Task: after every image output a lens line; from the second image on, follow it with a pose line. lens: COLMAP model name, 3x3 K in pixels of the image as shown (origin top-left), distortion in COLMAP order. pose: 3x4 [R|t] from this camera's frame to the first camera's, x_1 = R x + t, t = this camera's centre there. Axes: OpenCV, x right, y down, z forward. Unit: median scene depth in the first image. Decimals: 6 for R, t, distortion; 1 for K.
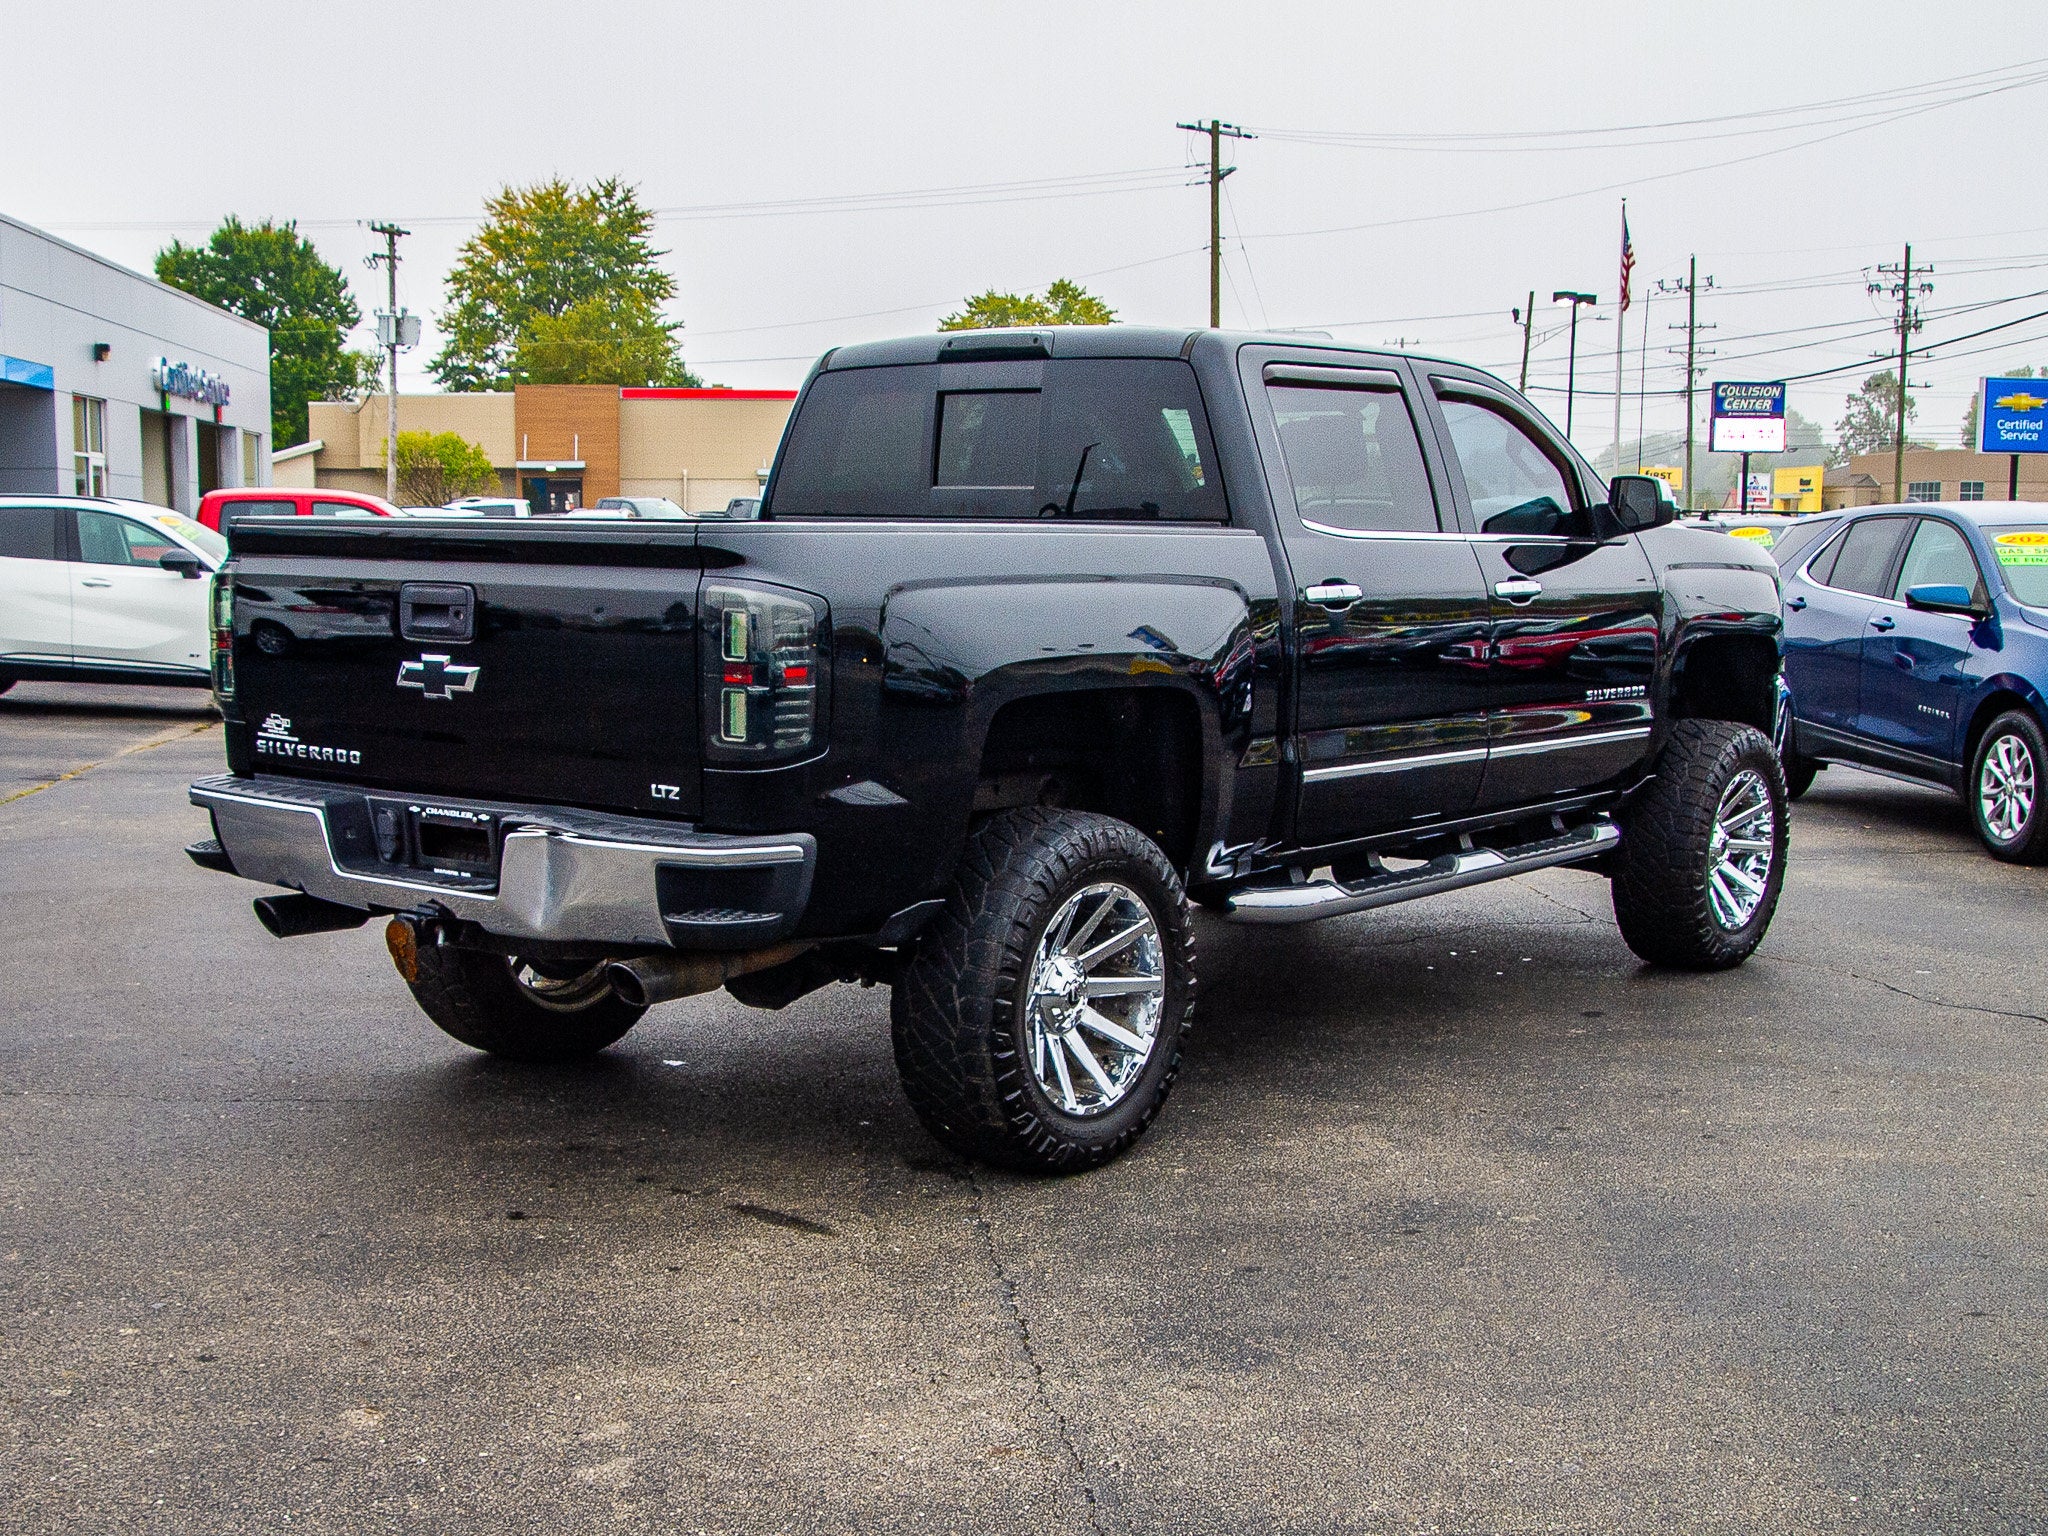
lens RADIAL K [[2604.1, 0, 1024.0], [0, 2604.1, 828.9], [0, 0, 1]] dist [-0.062507, -0.015691]
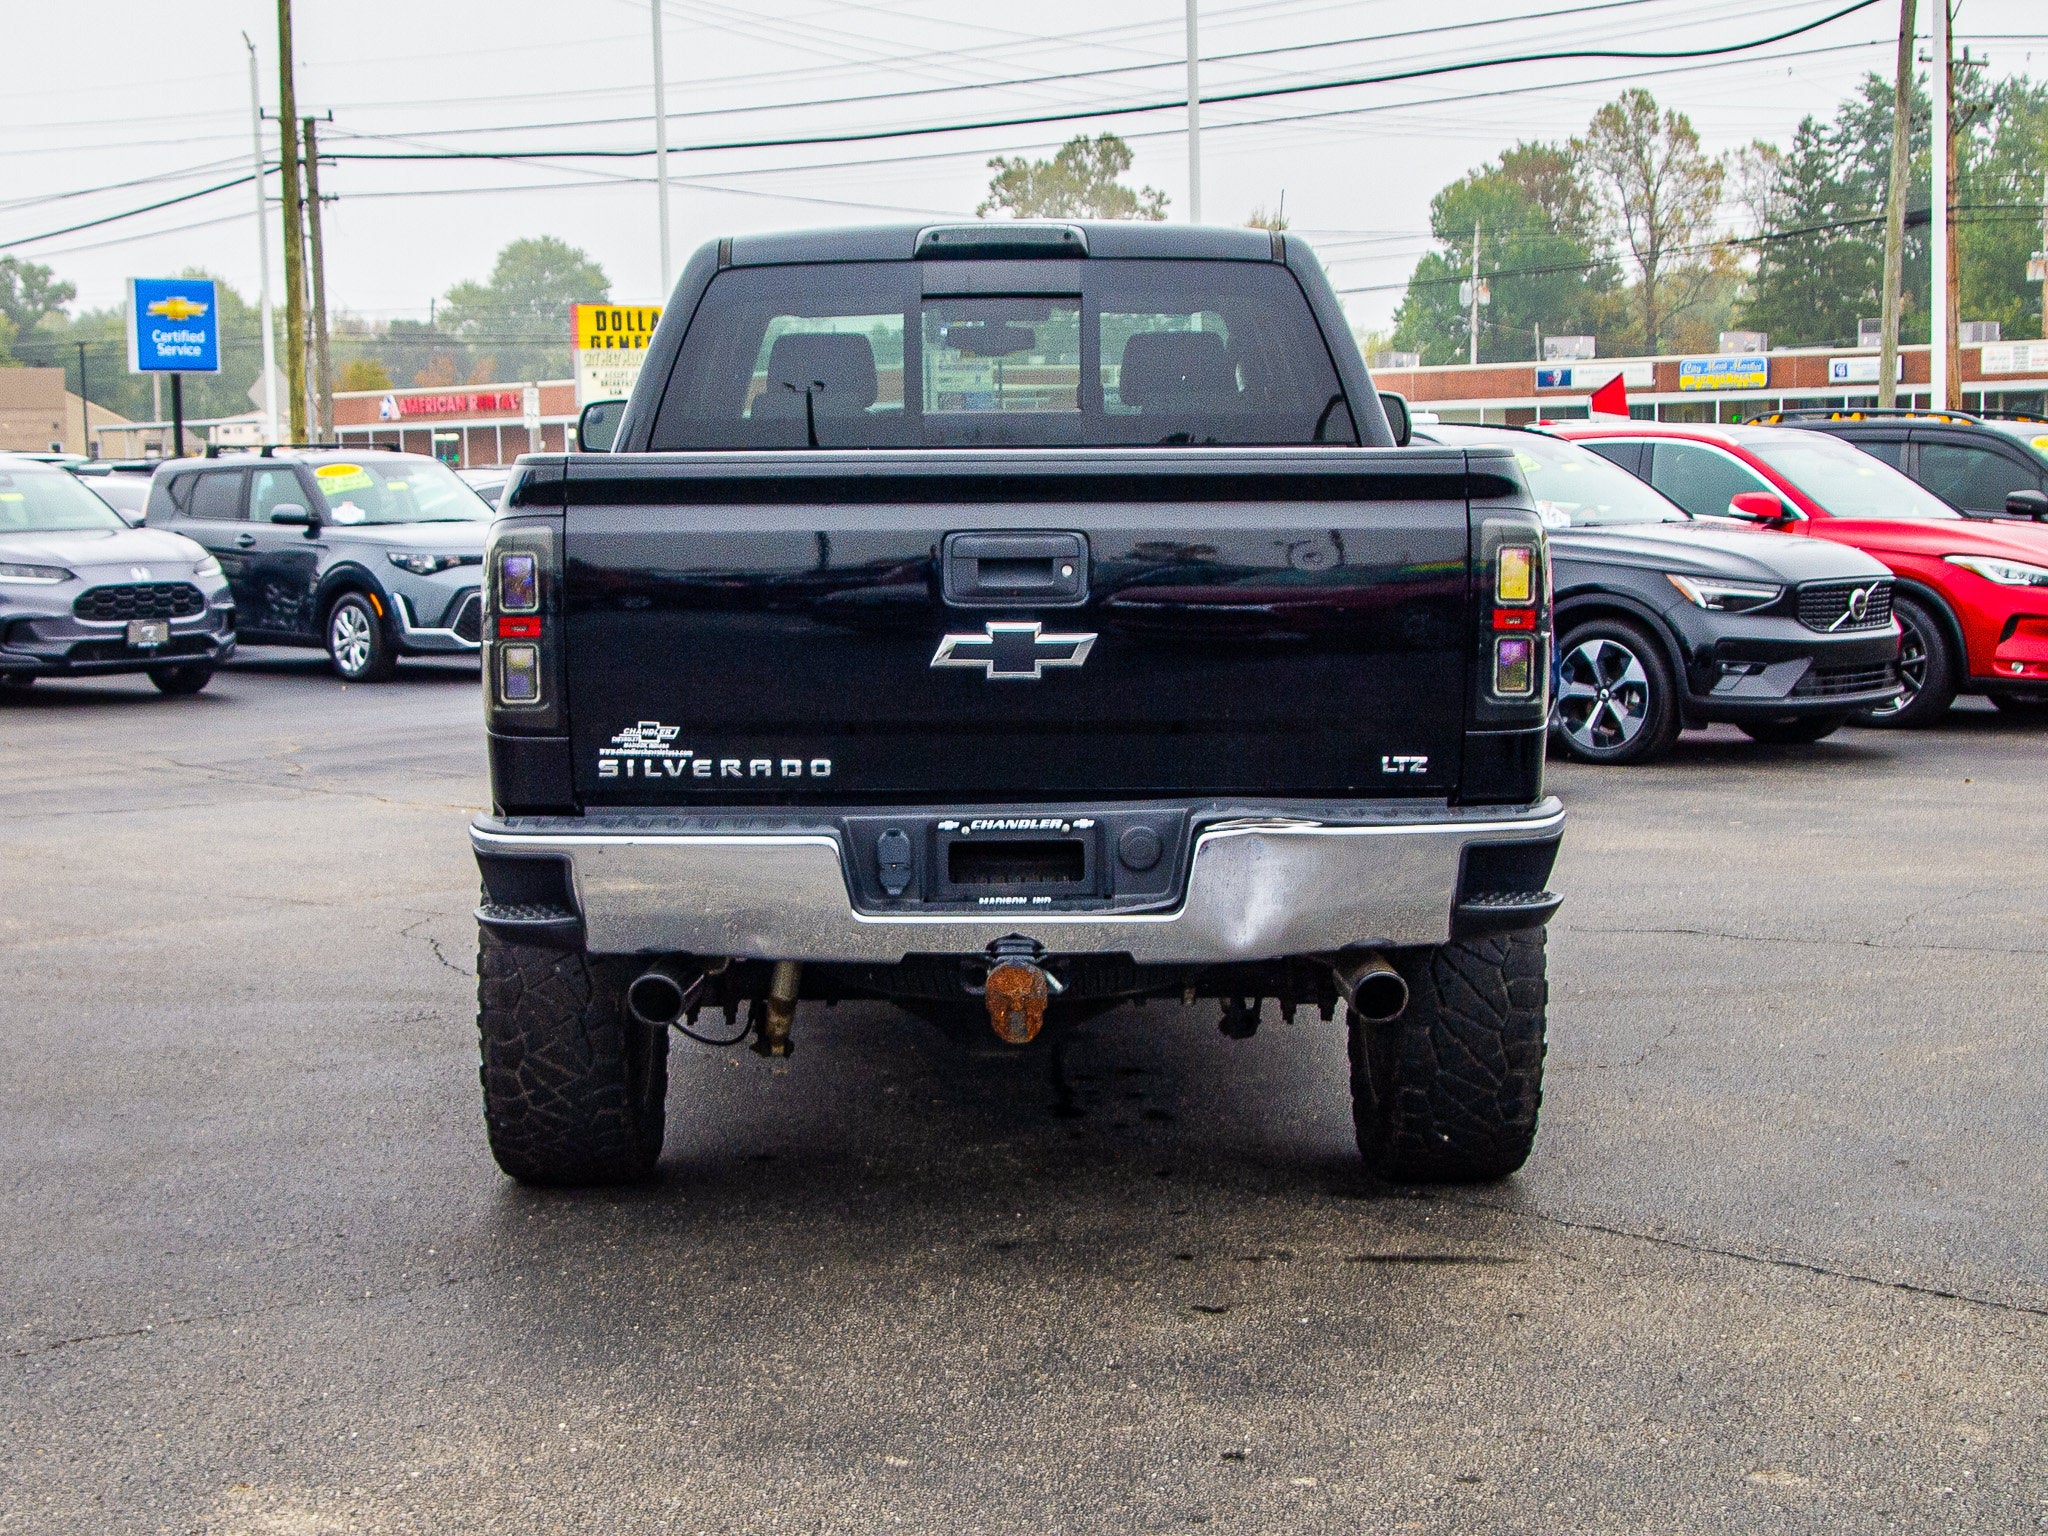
lens RADIAL K [[3403.9, 0, 1022.4], [0, 3403.9, 710.8], [0, 0, 1]] dist [-0.031166, -0.022542]
pose [[0.775496, -0.064620, 0.628037, -0.858862], [0.093345, 0.995551, -0.012828, -0.026724], [-0.624414, 0.068572, 0.778077, 0.195844]]
